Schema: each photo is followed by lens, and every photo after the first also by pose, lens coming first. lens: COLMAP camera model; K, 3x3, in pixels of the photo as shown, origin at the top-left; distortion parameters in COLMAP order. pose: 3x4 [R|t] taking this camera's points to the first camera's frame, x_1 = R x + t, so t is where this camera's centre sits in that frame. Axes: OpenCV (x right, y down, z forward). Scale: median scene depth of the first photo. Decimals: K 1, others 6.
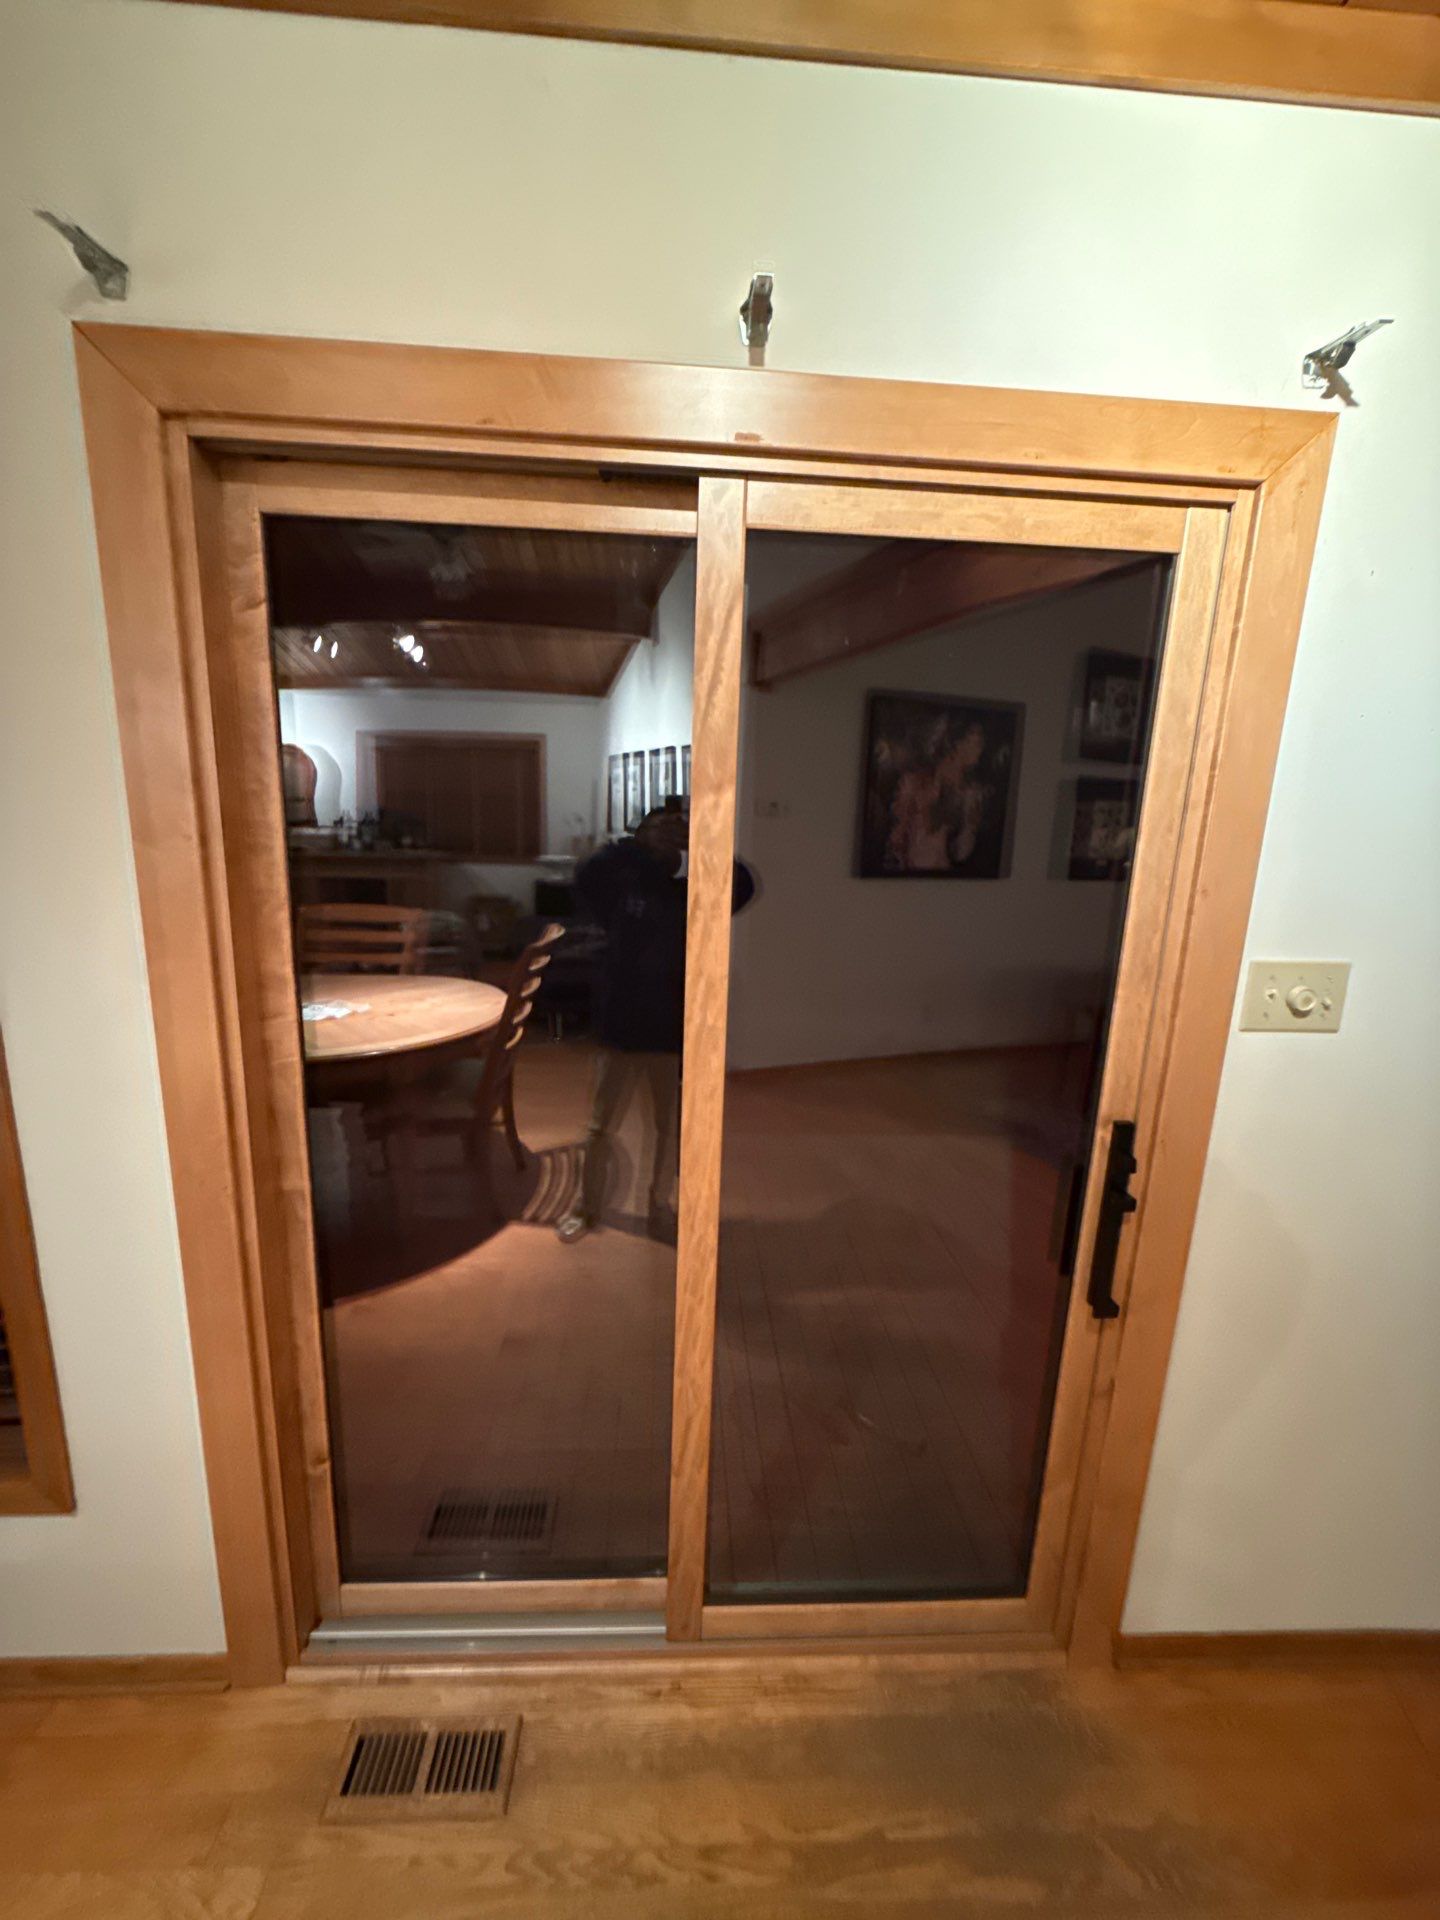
lens RADIAL K [[779.7, 0, 720.0], [0, 779.7, 960.0], [0, 0, 1]] dist [-0.000504, 0.000114]
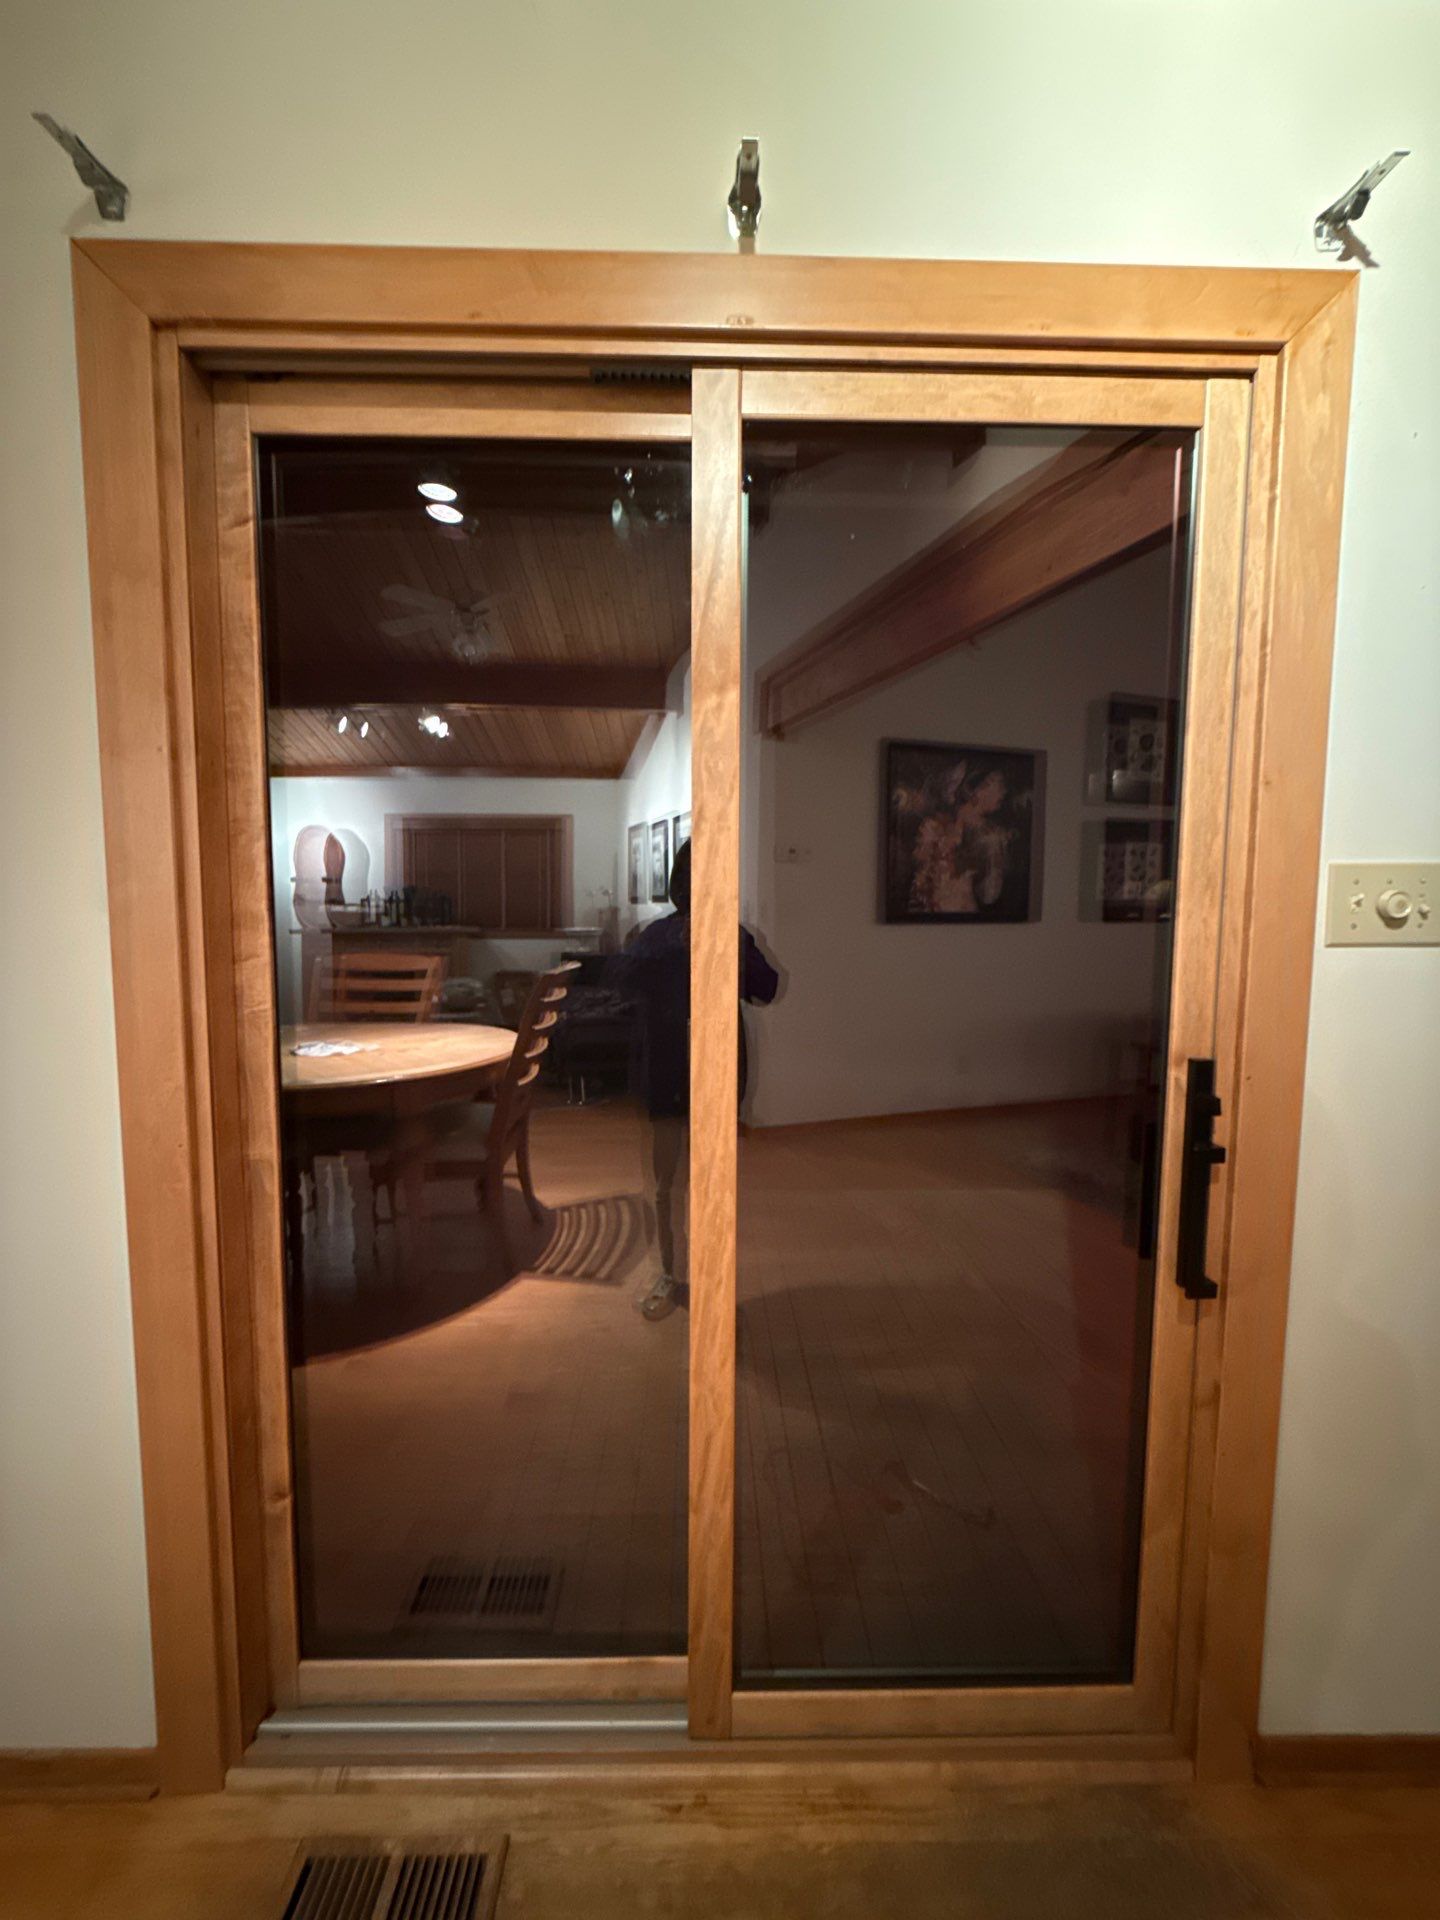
lens RADIAL K [[777.9, 0, 720.0], [0, 777.9, 960.0], [0, 0, 1]] dist [0.001403, -0.000229]
pose [[0.999012, -0.028237, -0.034309, 0.016420], [0.023685, 0.991683, -0.126503, 0.190006], [0.037596, 0.125565, 0.991373, 0.104180]]
